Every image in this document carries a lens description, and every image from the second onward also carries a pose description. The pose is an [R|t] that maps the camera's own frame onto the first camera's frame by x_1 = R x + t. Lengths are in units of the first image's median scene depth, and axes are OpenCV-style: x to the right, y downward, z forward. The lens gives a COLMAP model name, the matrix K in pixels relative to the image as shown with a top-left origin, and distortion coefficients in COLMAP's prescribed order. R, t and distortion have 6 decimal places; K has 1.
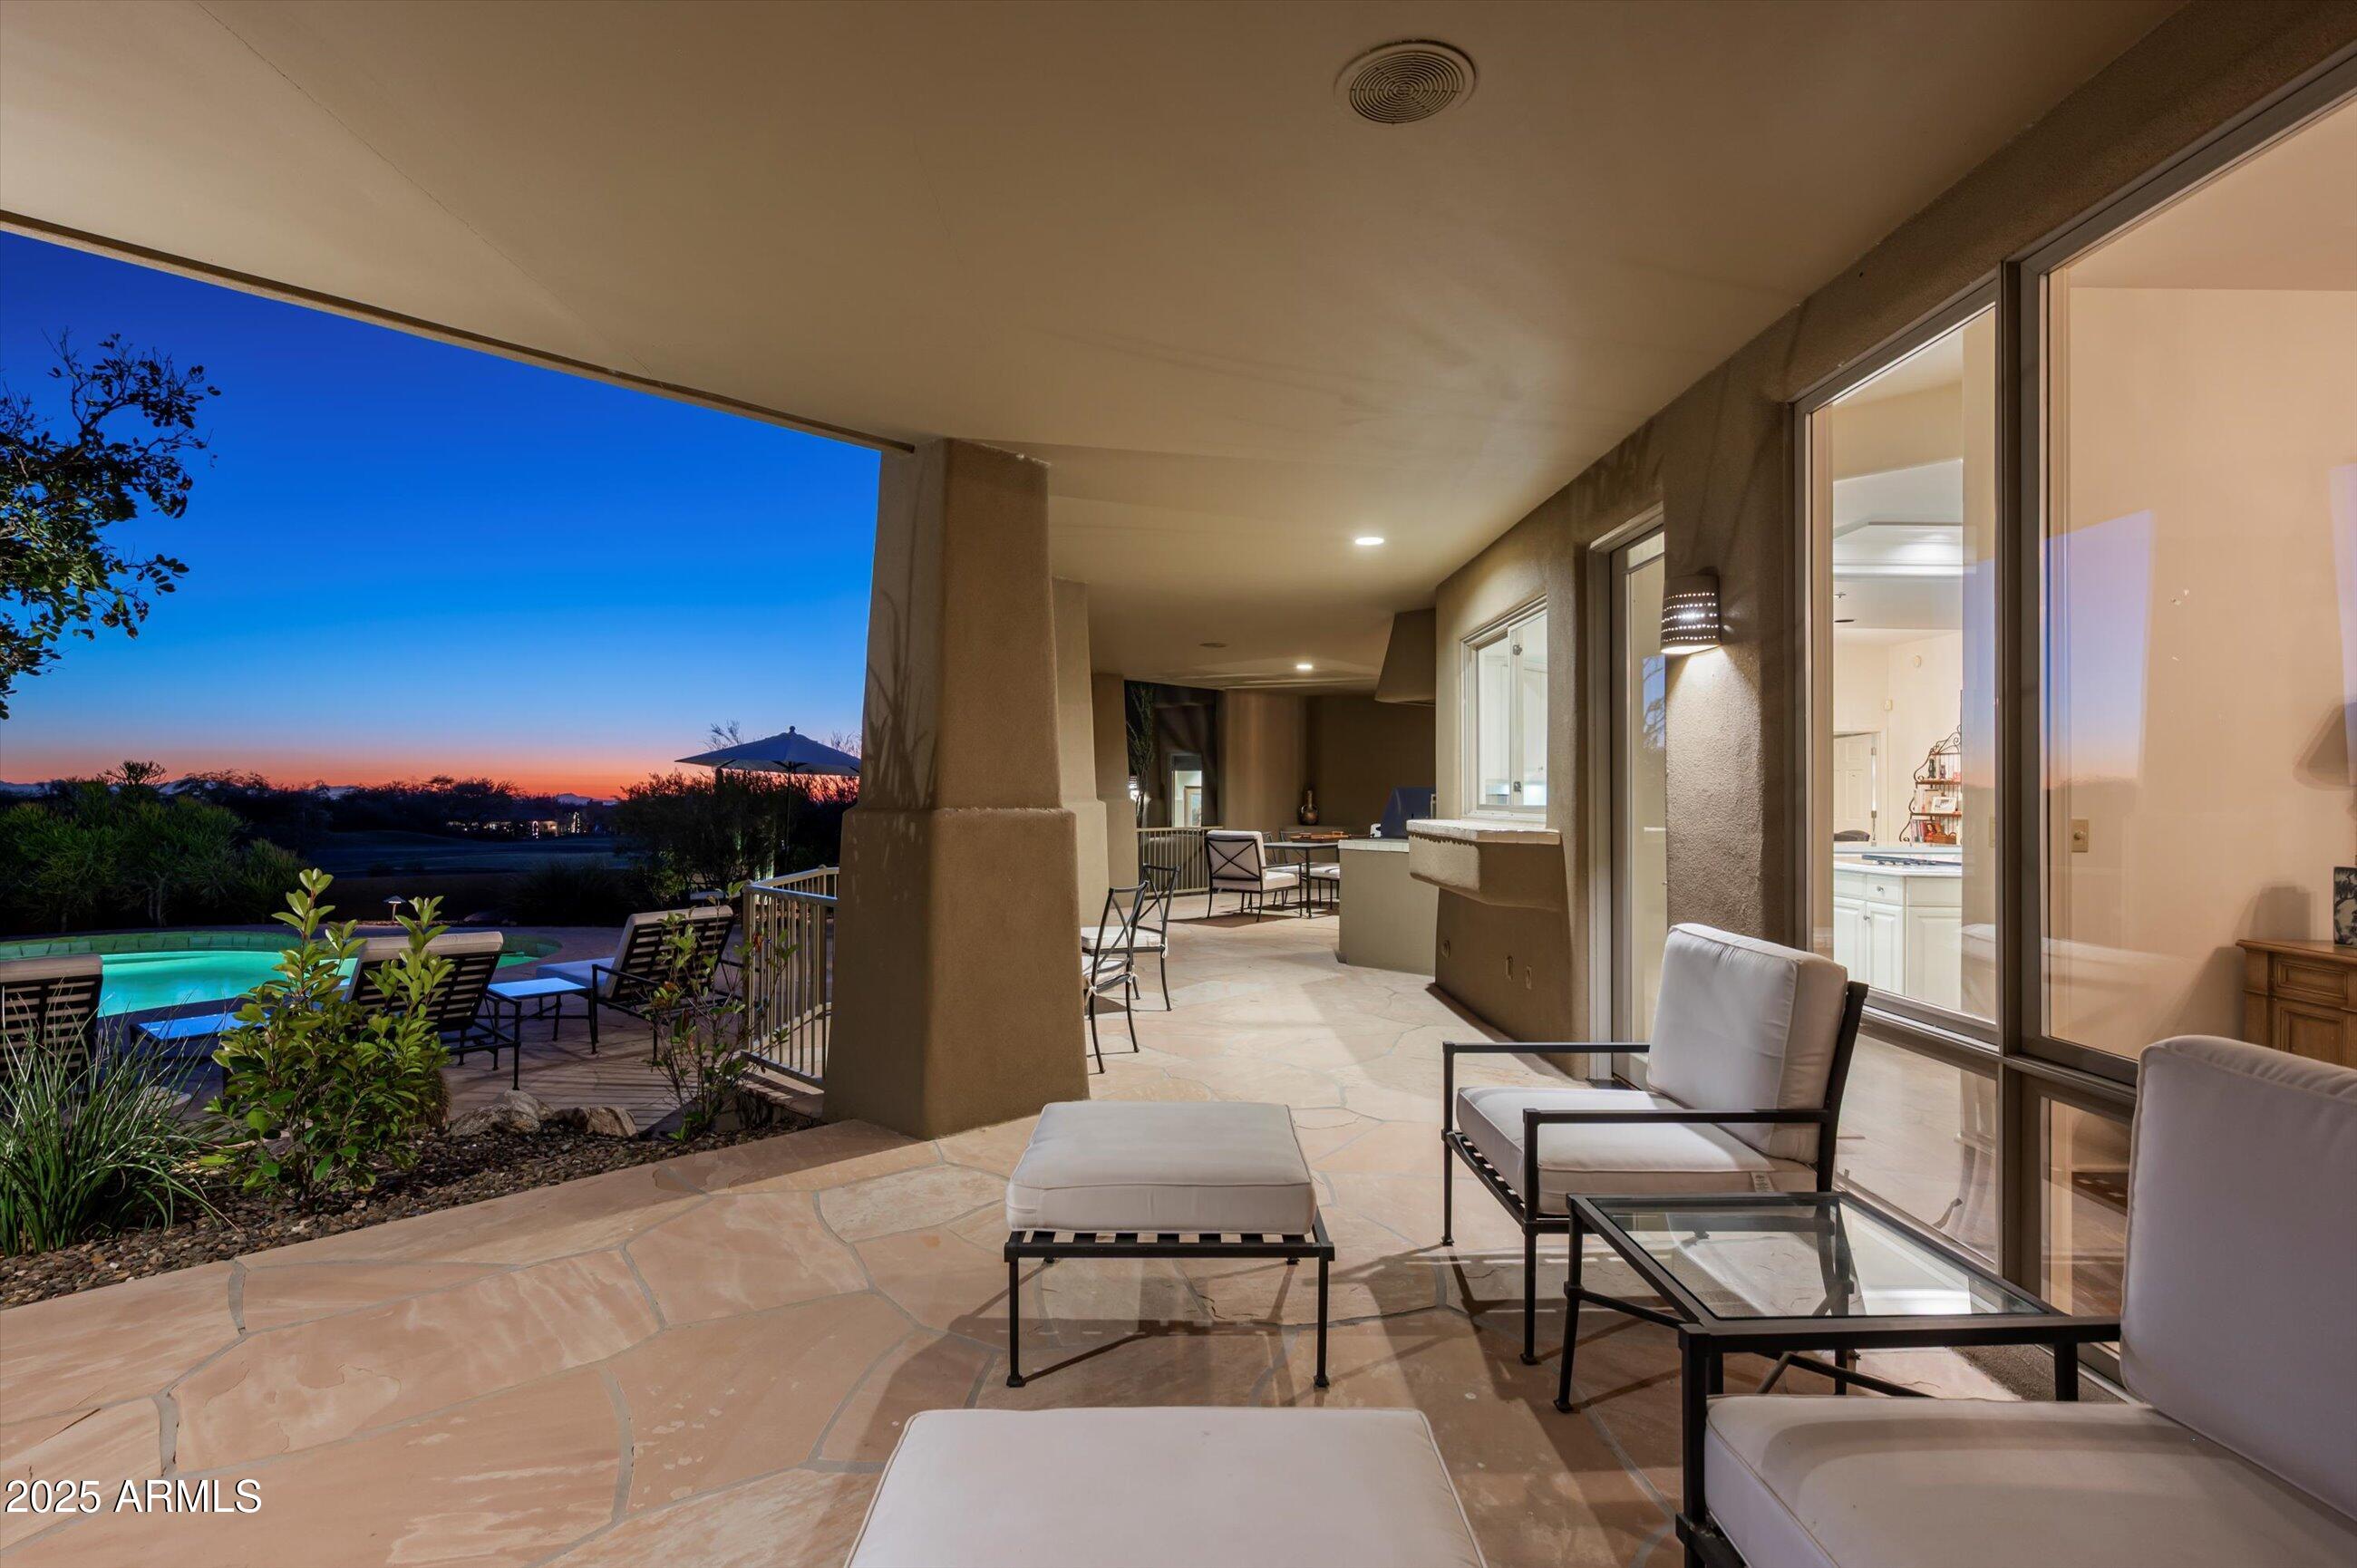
lens RADIAL K [[1265.9, 0, 1178.5], [0, 1265.9, 784.0], [0, 0, 1]] dist [0.002756, 0.002646]
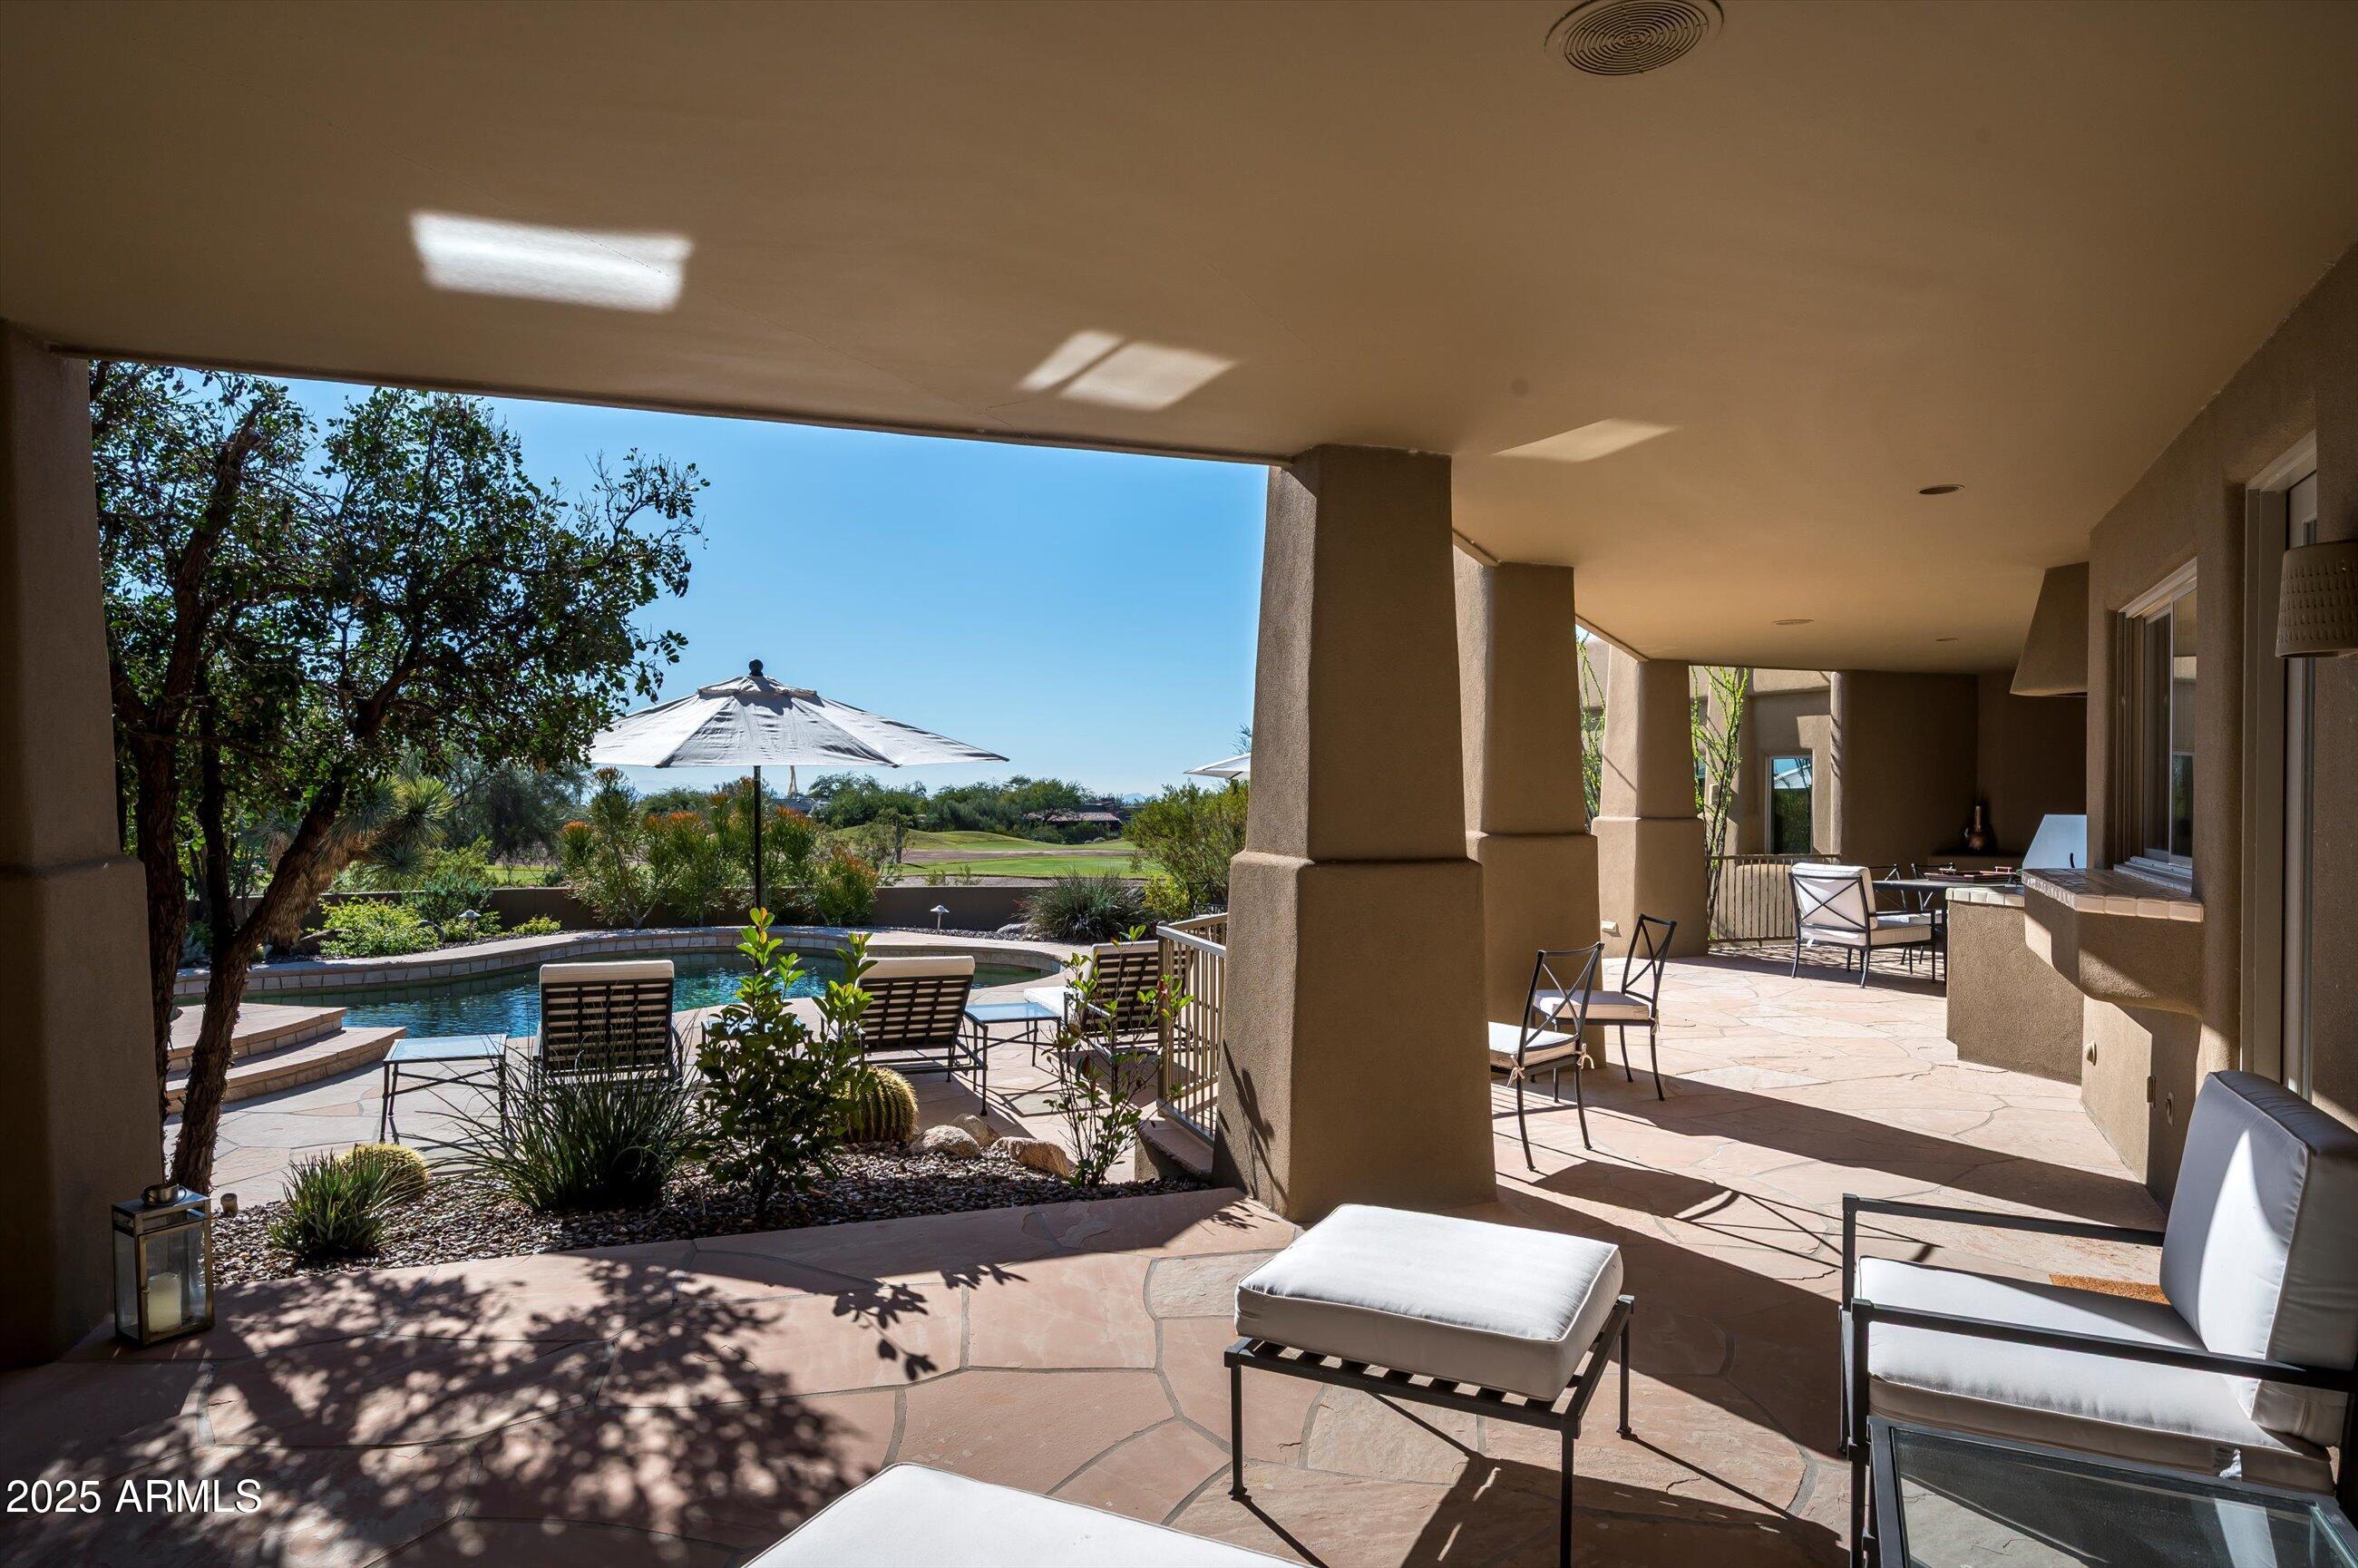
lens RADIAL K [[1594.2, 0, 1179.0], [0, 1594.2, 784.0], [0, 0, 1]] dist [-0.000935, -0.000588]
pose [[0.863202, 0.005273, -0.504830, 0.341453], [0.010877, 0.999519, 0.029037, -0.076582], [0.504741, -0.030556, 0.862730, -0.032698]]
